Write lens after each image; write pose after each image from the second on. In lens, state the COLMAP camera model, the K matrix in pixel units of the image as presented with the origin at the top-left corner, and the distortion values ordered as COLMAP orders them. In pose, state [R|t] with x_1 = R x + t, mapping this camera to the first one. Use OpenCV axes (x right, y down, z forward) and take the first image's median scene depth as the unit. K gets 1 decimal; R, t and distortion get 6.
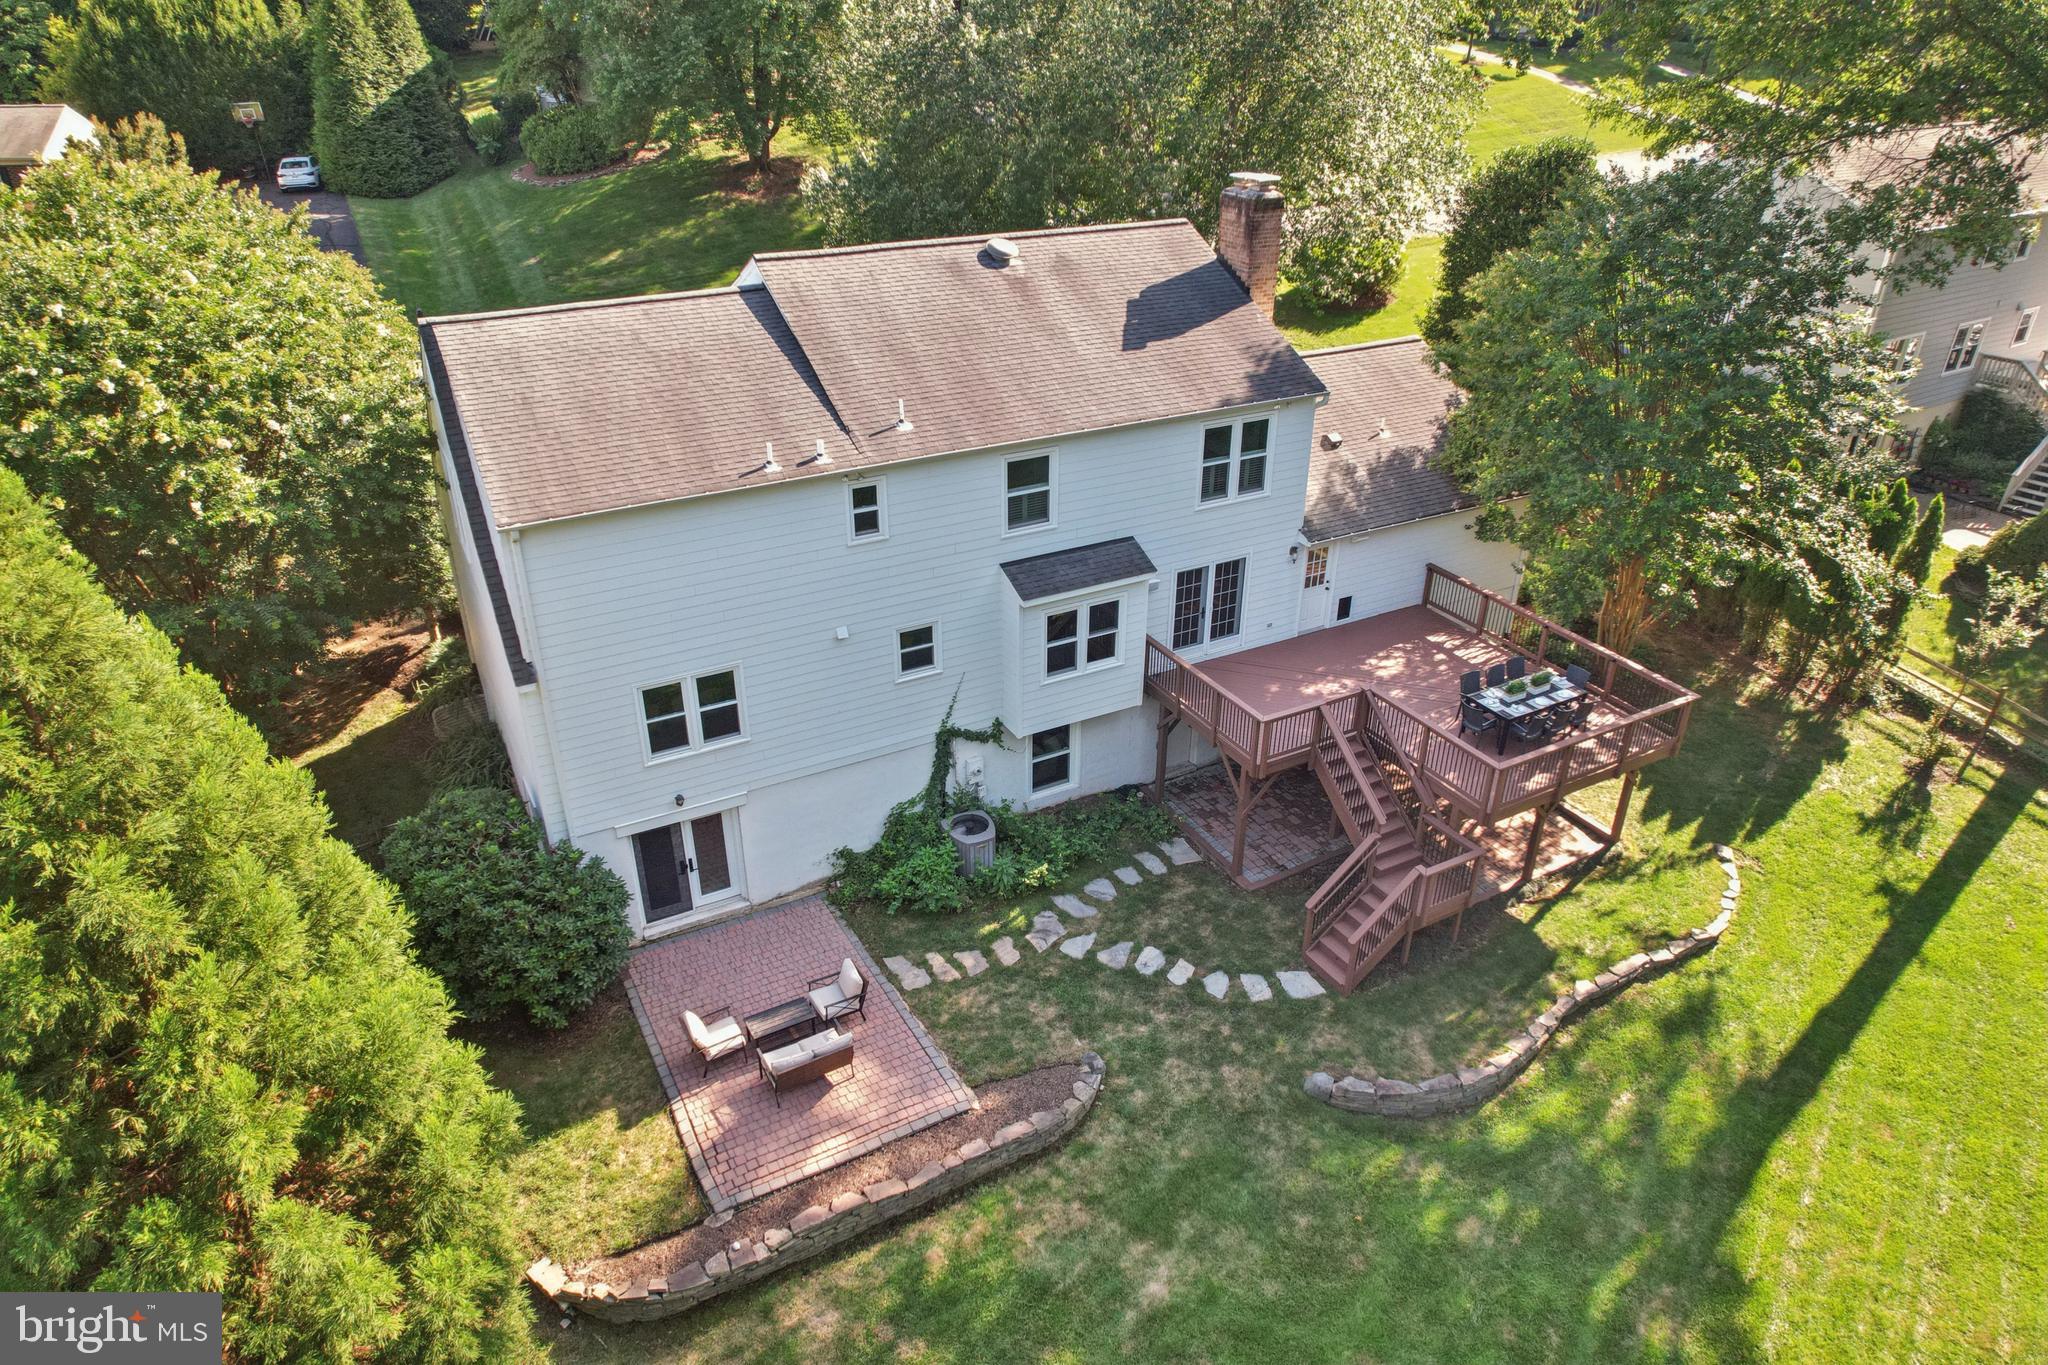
lens RADIAL K [[1304.3, 0, 1024.0], [0, 1304.3, 682.5], [0, 0, 1]] dist [-0.066103, 0.065282]
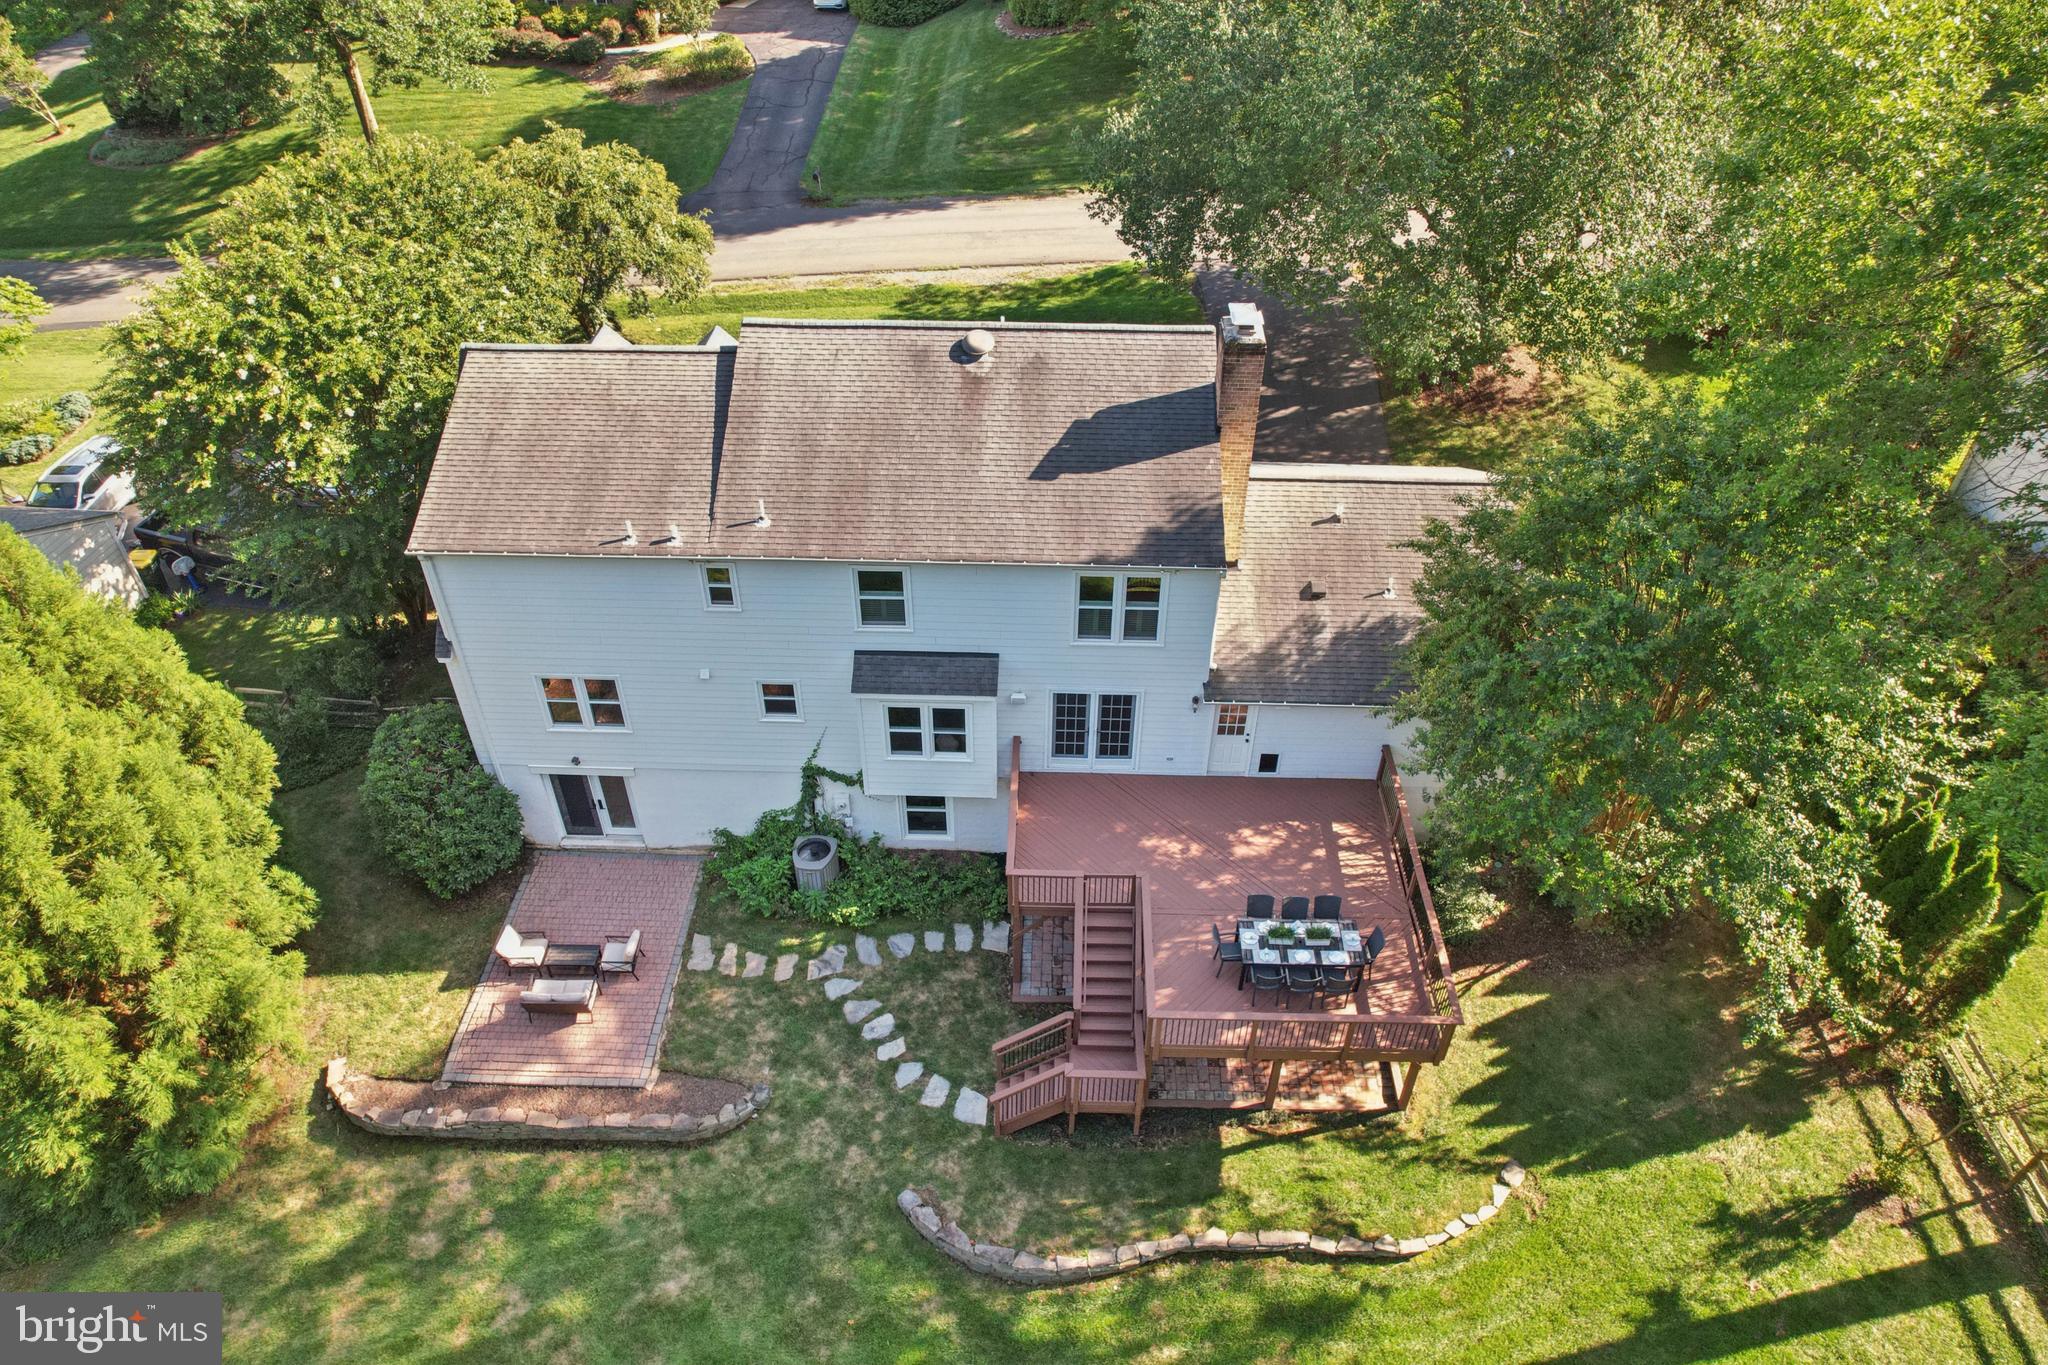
lens RADIAL K [[1304.3, 0, 1024.0], [0, 1304.3, 682.5], [0, 0, 1]] dist [-0.066103, 0.065282]
pose [[0.861324, 0.316180, -0.397681, 0.526557], [-0.241381, 0.943437, 0.227291, -0.334645], [0.447052, -0.099779, 0.888926, 0.078233]]
